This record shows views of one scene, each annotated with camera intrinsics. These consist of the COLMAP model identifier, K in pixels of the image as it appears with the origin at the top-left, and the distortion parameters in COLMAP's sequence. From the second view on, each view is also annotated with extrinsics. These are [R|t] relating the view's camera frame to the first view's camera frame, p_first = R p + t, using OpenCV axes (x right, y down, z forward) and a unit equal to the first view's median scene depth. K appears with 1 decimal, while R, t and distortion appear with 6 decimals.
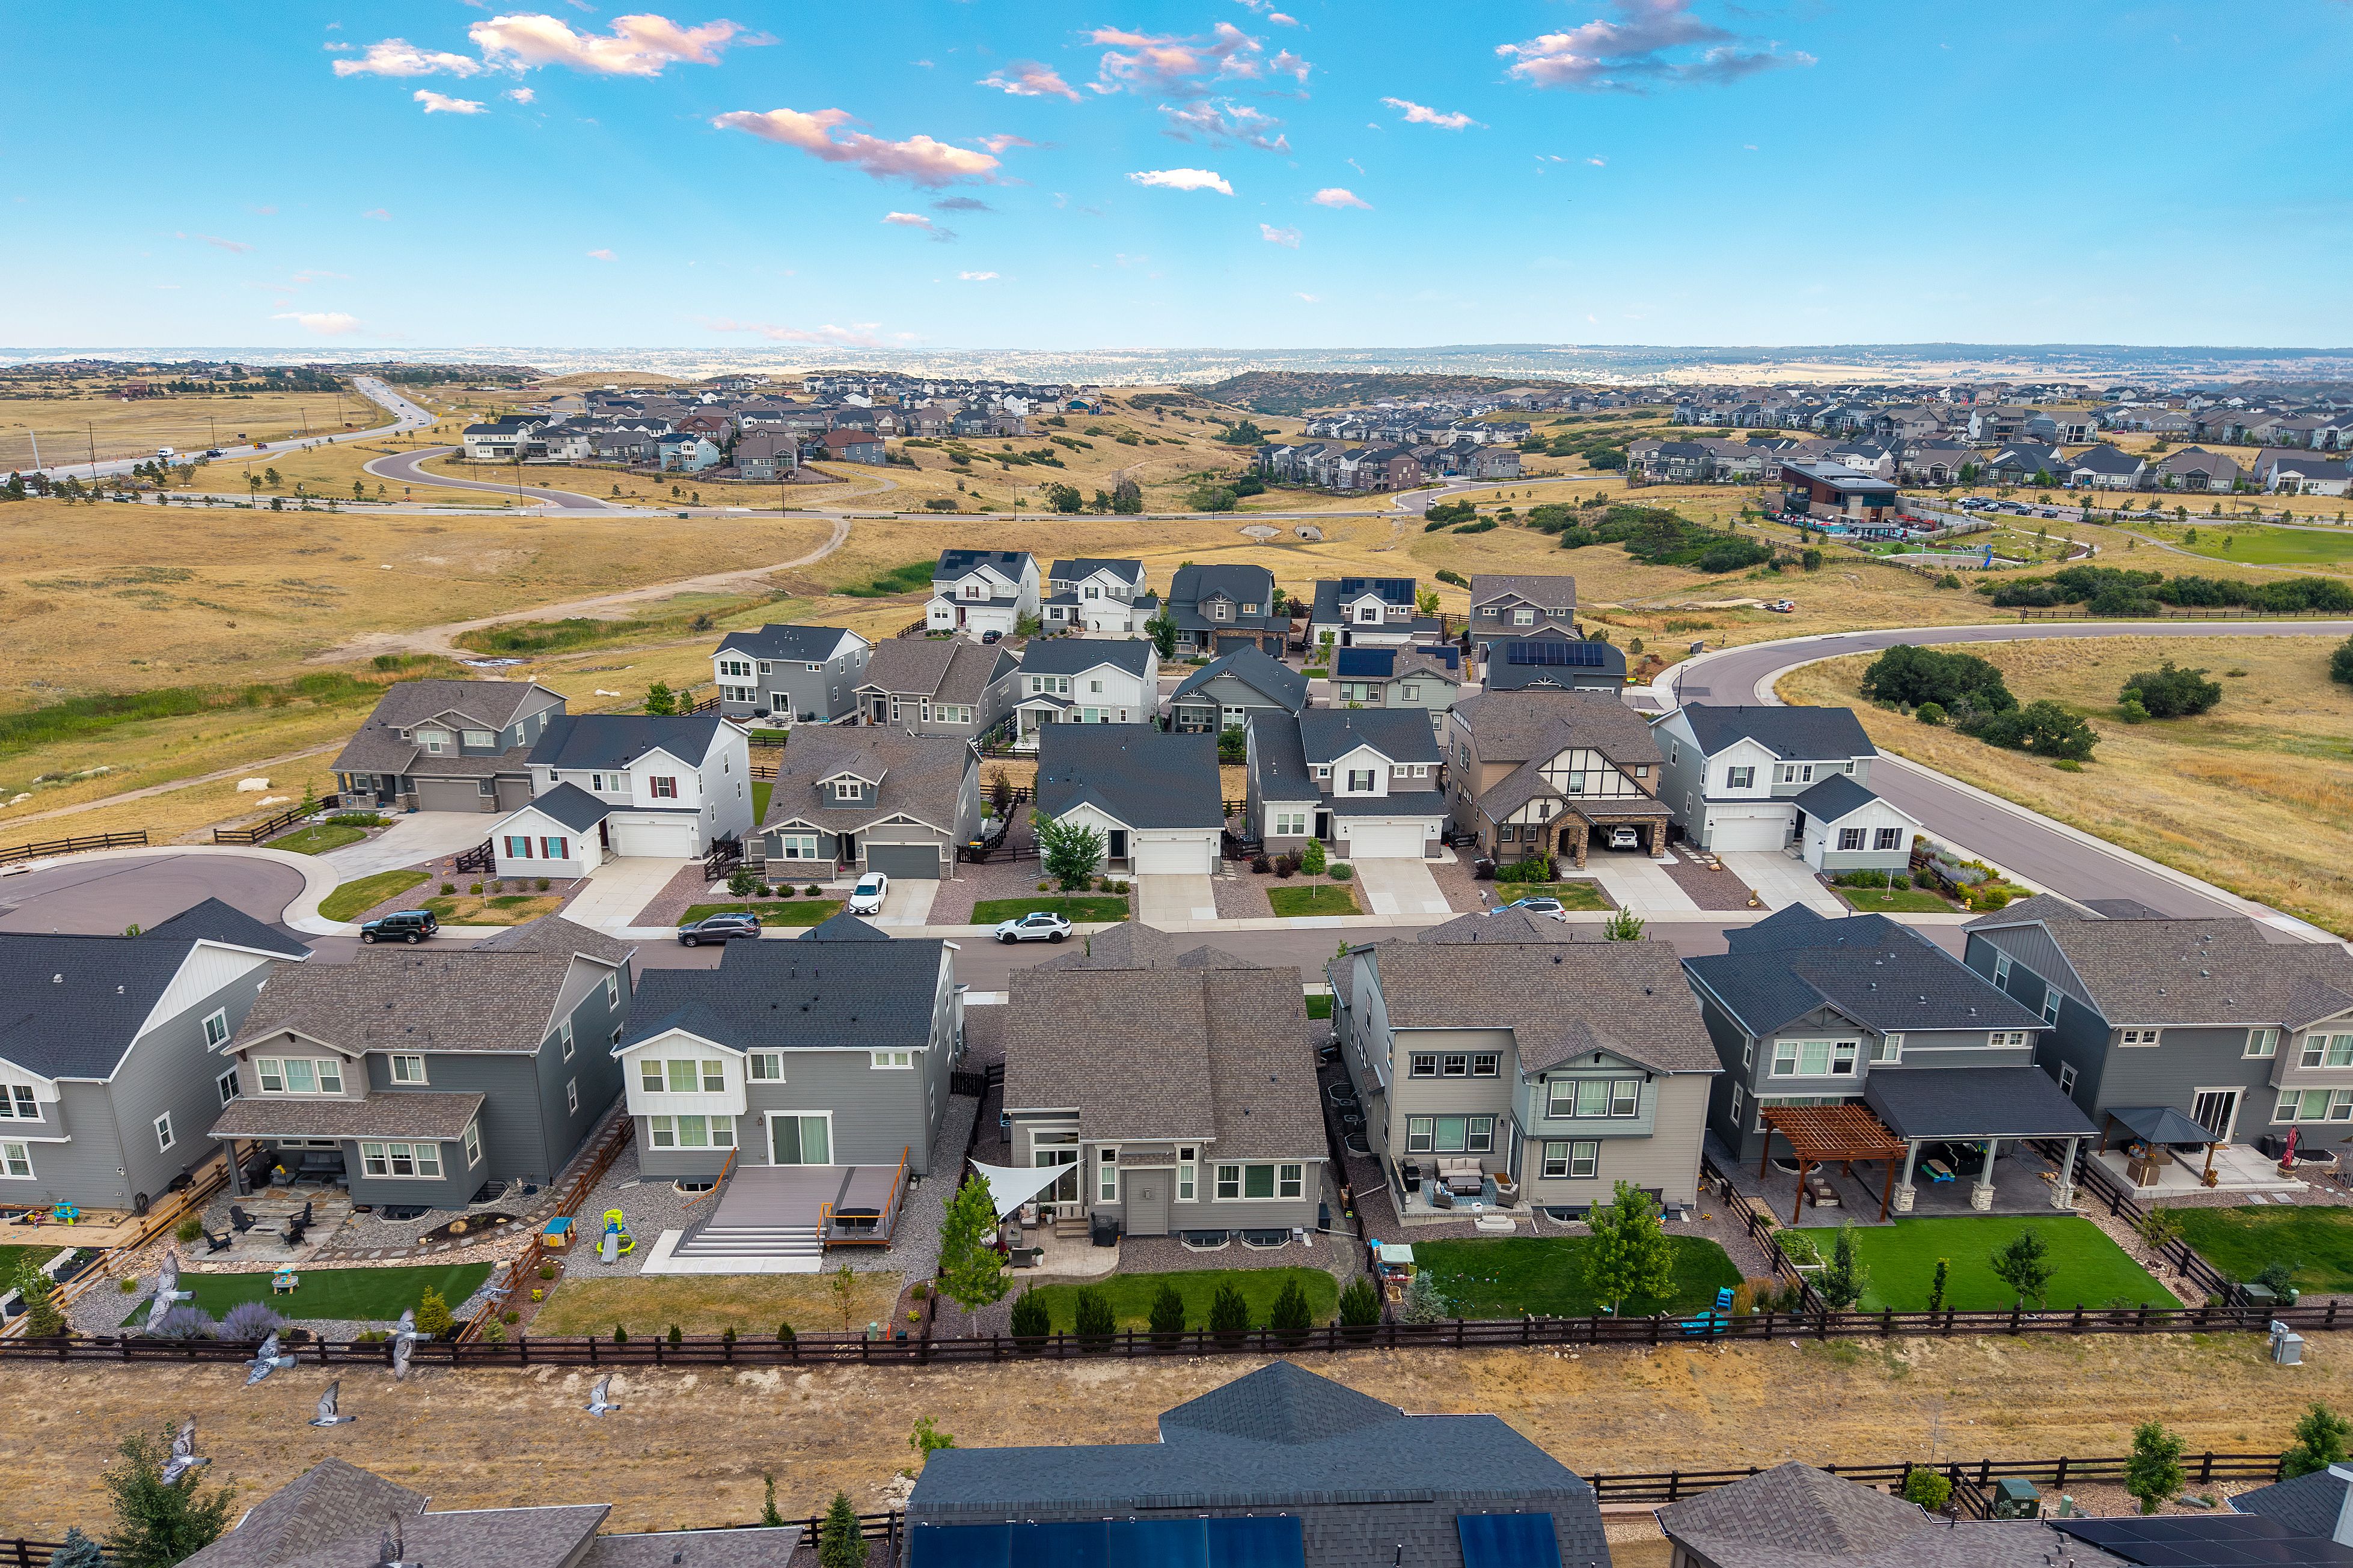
lens RADIAL K [[1643.1, 0, 1174.9], [0, 1643.1, 880.6], [0, 0, 1]] dist [0.021842, -0.008572]
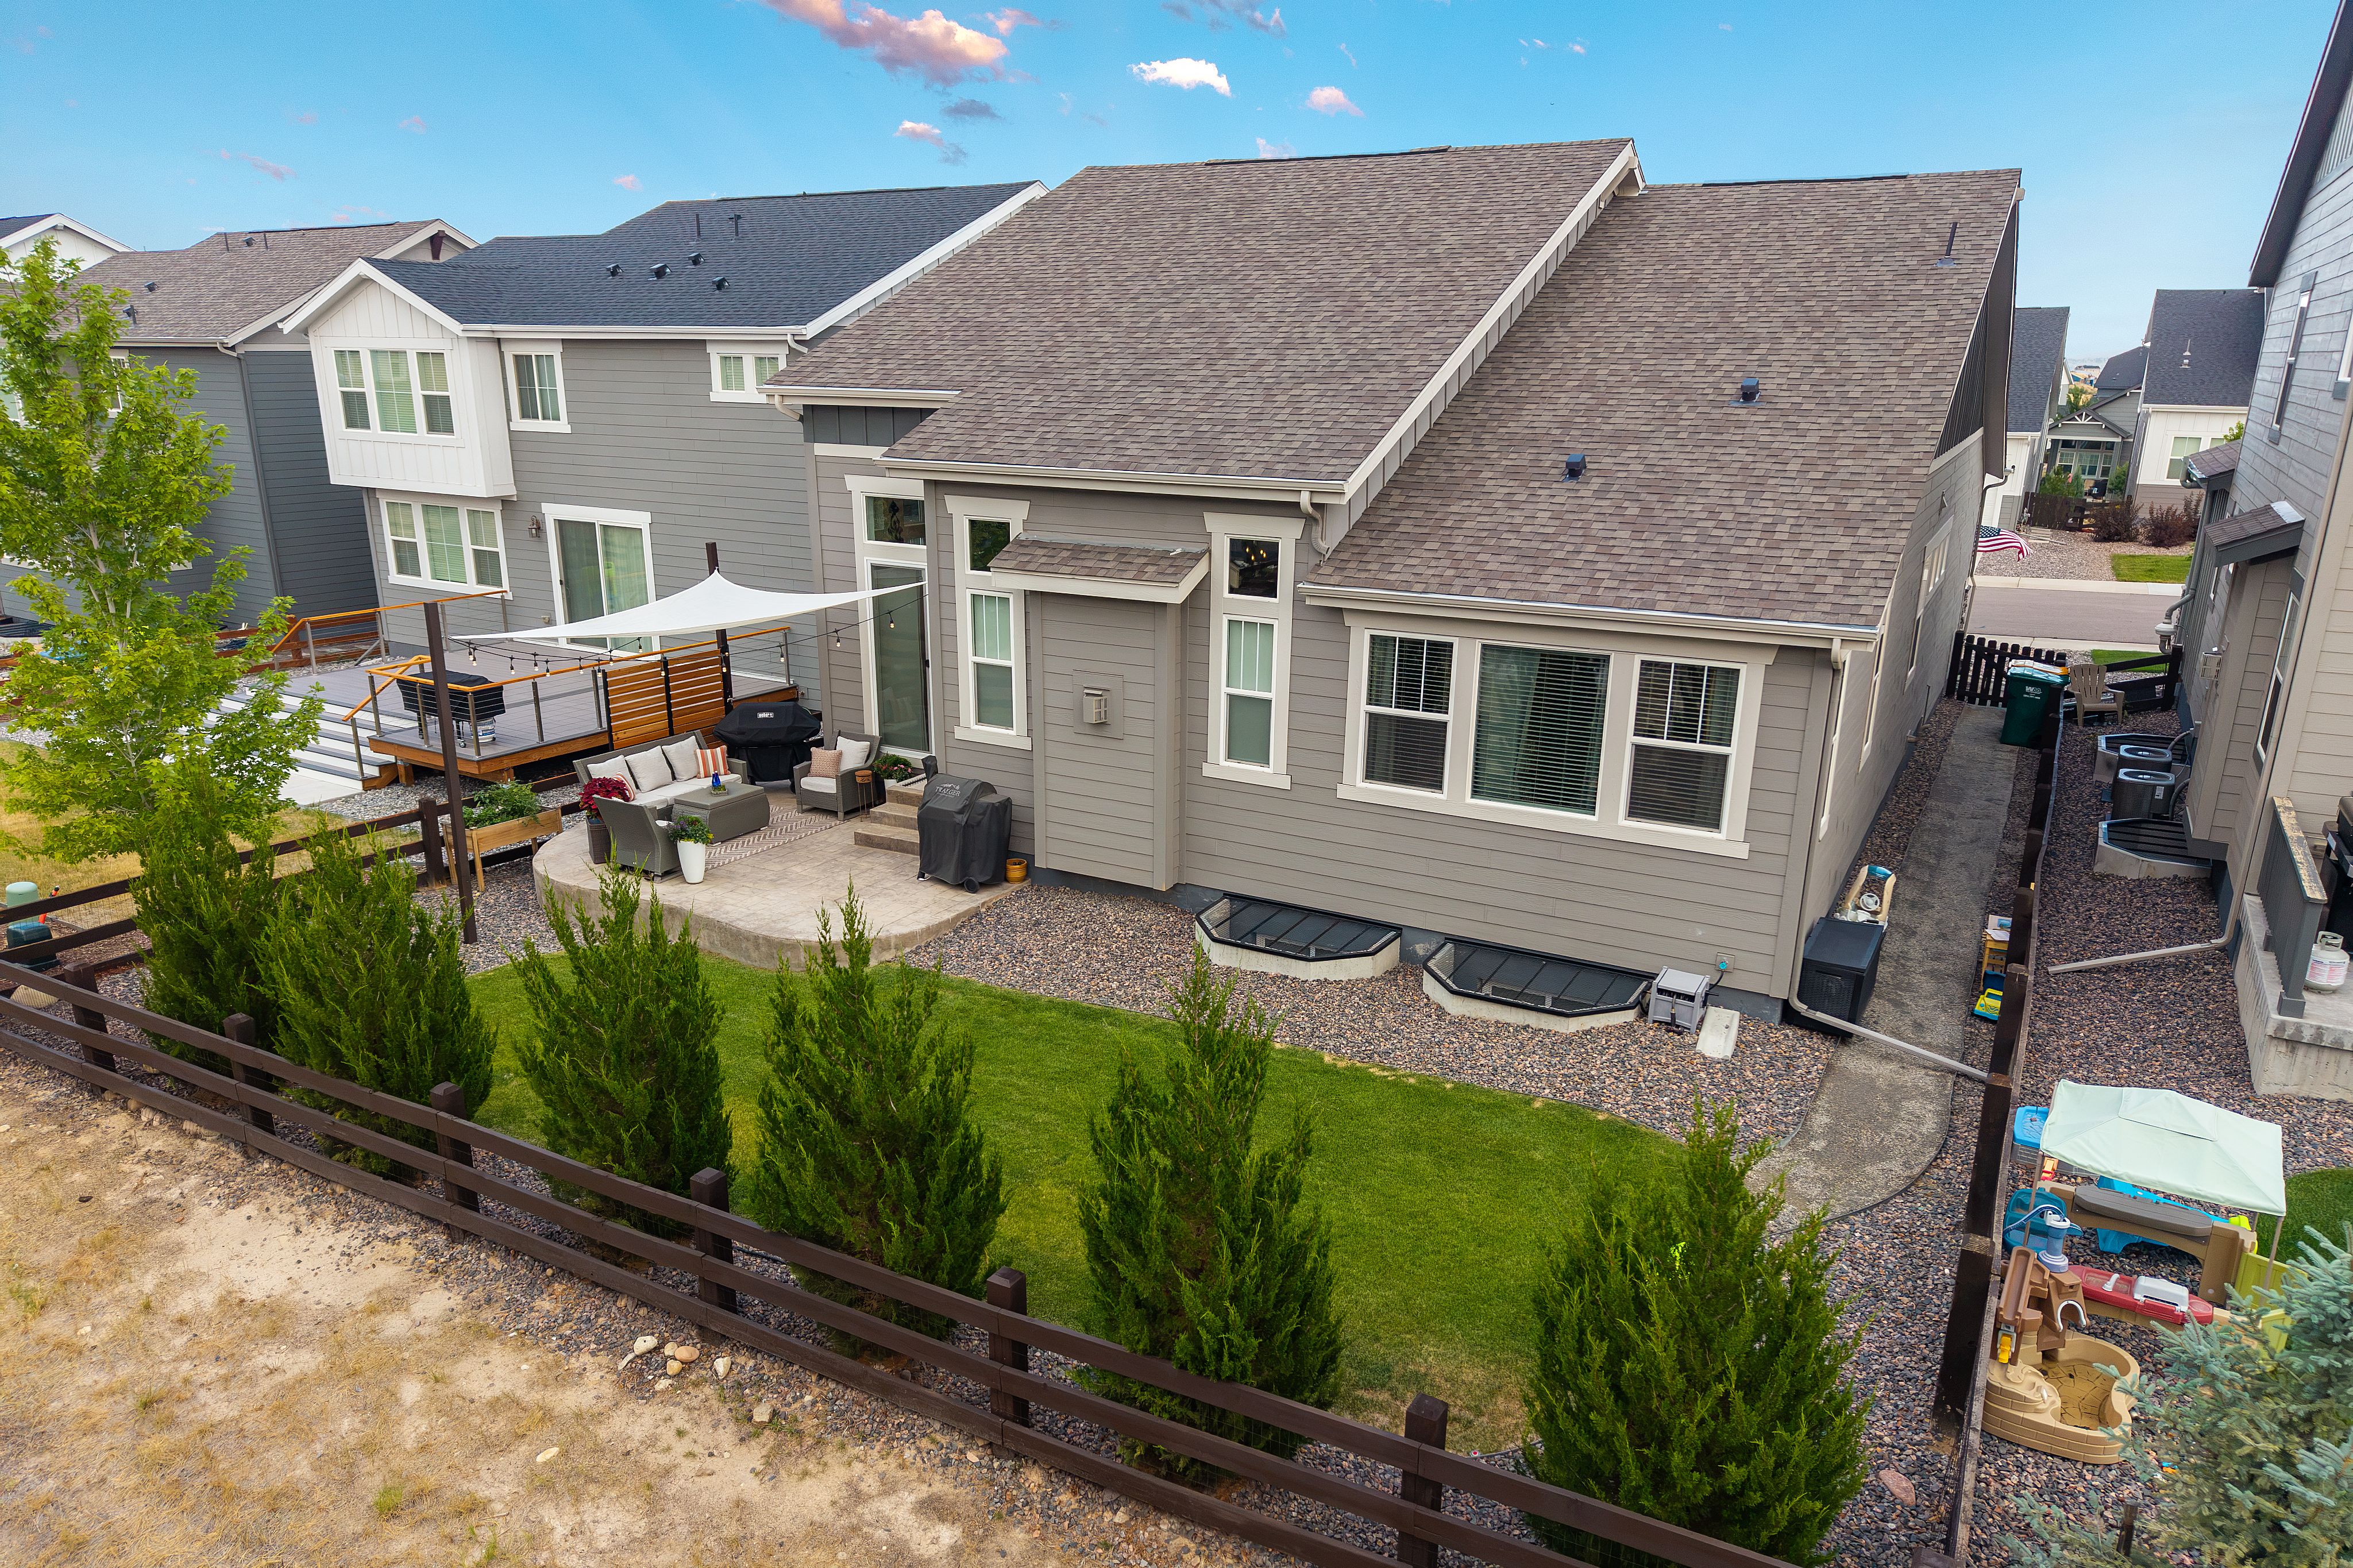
lens RADIAL K [[1568.0, 0, 1171.8], [0, 1568.0, 829.3], [0, 0, 1]] dist [0.061732, -0.086764]
pose [[0.849833, 0.158539, -0.502642, 0.070090], [-0.168093, 0.985412, 0.026609, 0.115646], [0.499528, 0.061878, 0.864085, 0.455784]]
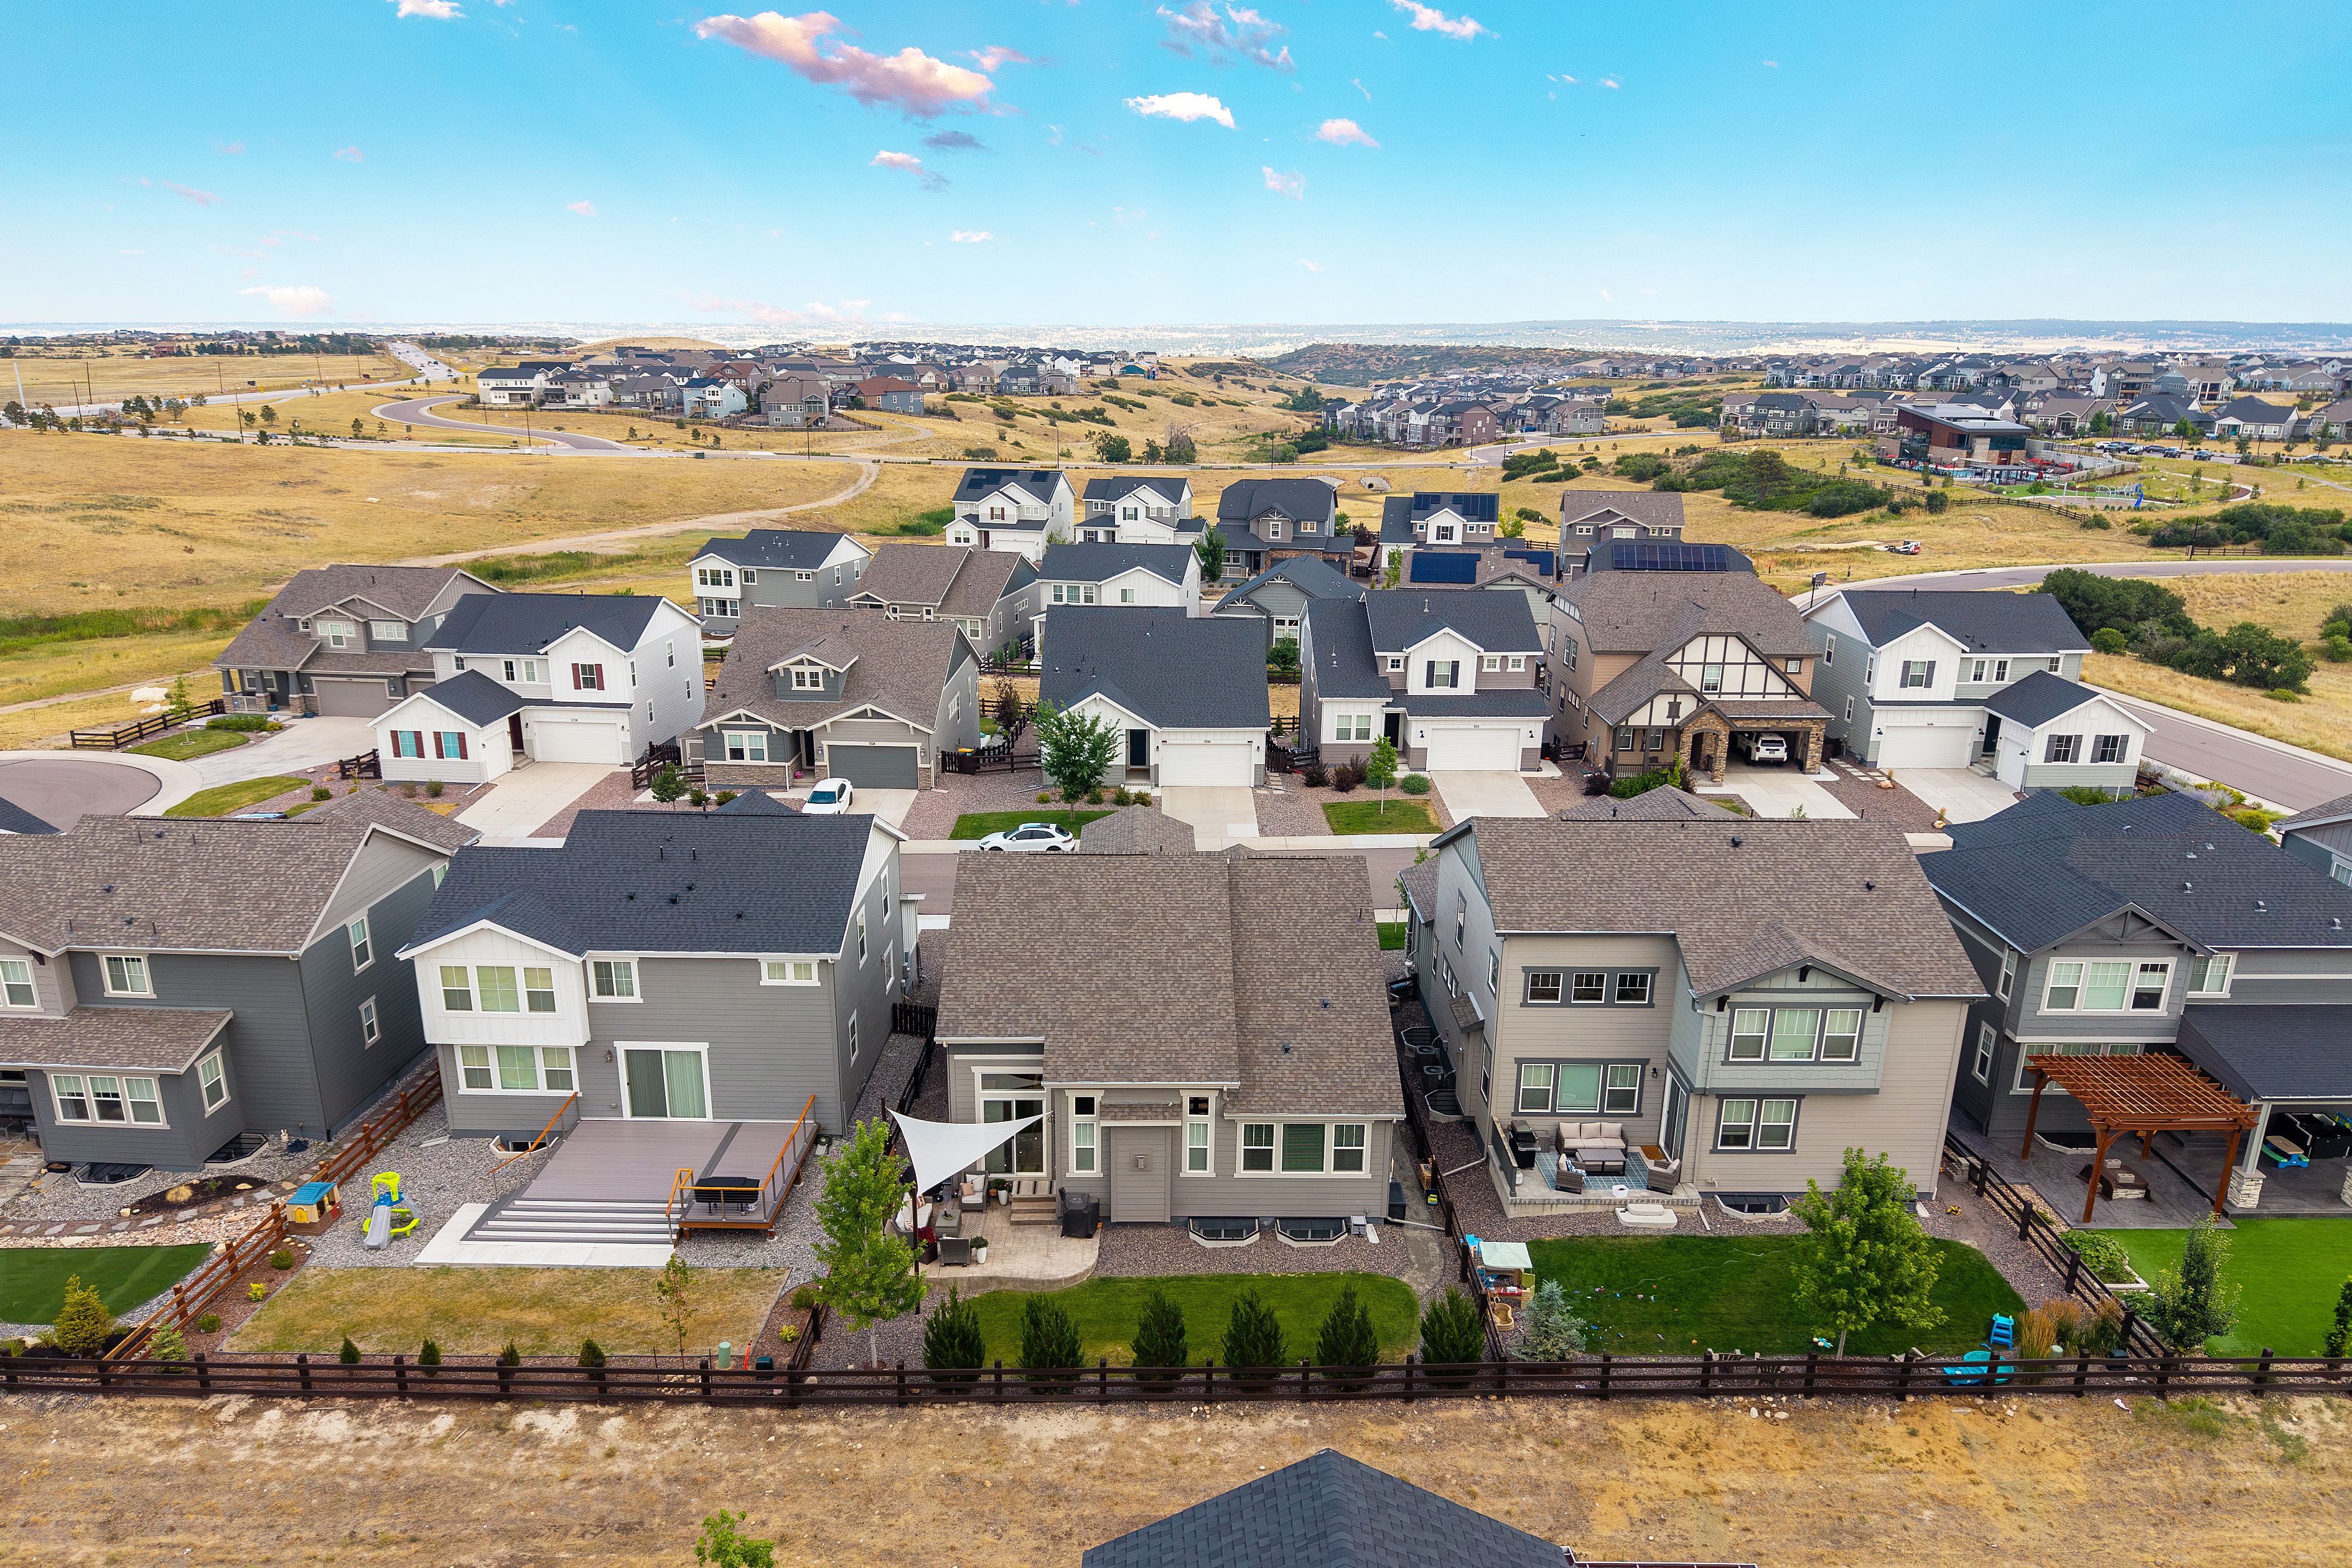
lens RADIAL K [[1699.4, 0, 1177.1], [0, 1699.4, 888.9], [0, 0, 1]] dist [0.007702, 0.005544]
pose [[0.999439, 0.011899, -0.031311, 0.011197], [-0.011662, 0.999902, 0.007743, 0.040478], [0.031400, -0.007374, 0.999480, 0.166854]]
